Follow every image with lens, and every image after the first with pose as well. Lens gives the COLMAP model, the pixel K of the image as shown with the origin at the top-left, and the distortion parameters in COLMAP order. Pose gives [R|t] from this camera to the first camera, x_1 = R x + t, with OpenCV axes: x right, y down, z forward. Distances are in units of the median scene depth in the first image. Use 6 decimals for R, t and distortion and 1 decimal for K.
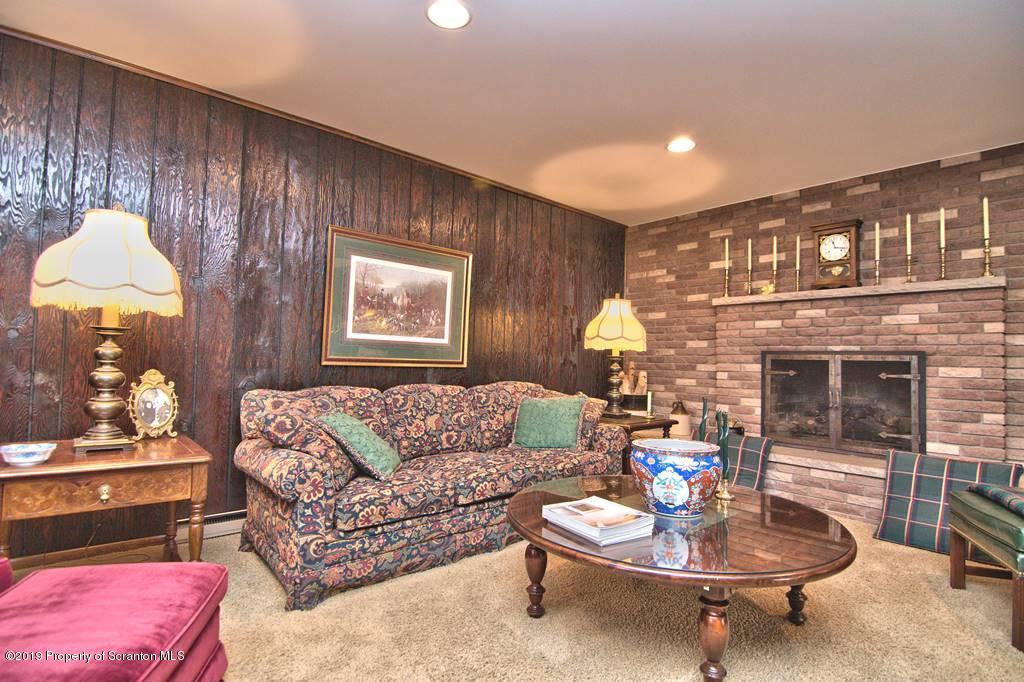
lens RADIAL K [[517.6, 0, 508.5], [0, 517.6, 340.7], [0, 0, 1]] dist [-0.006625, -0.009853]
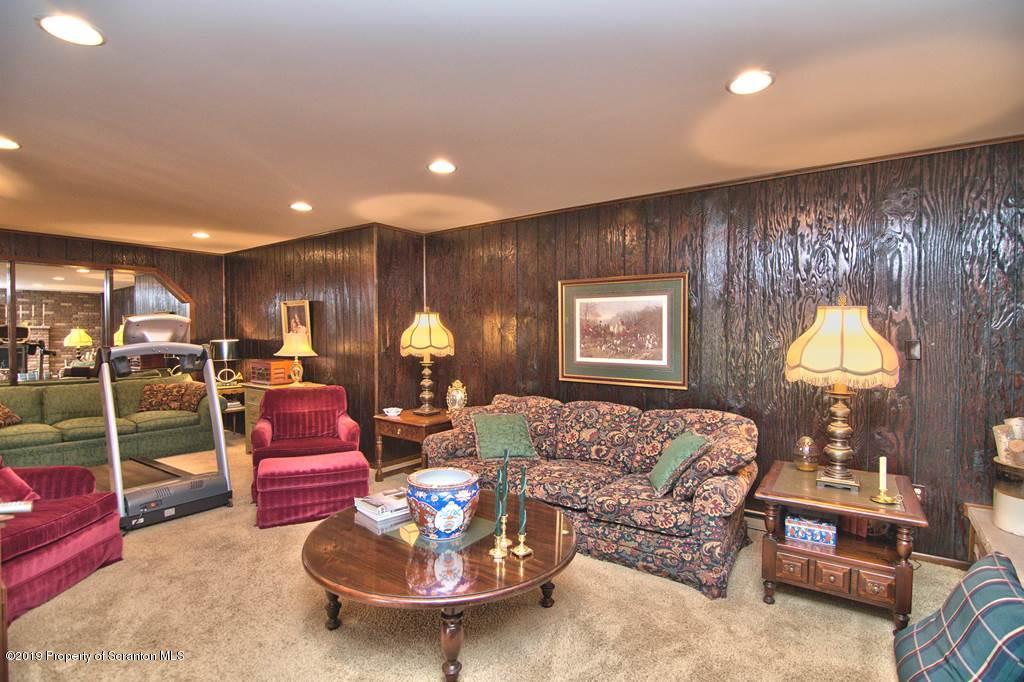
lens RADIAL K [[489.8, 0, 511.6], [0, 489.8, 338.8], [0, 0, 1]] dist [-0.009178, -0.007134]
pose [[0.208969, -0.010595, -0.977865, 0.873620], [0.044187, 0.999022, -0.001382, -0.066839], [0.976924, -0.042920, 0.209233, 0.559534]]
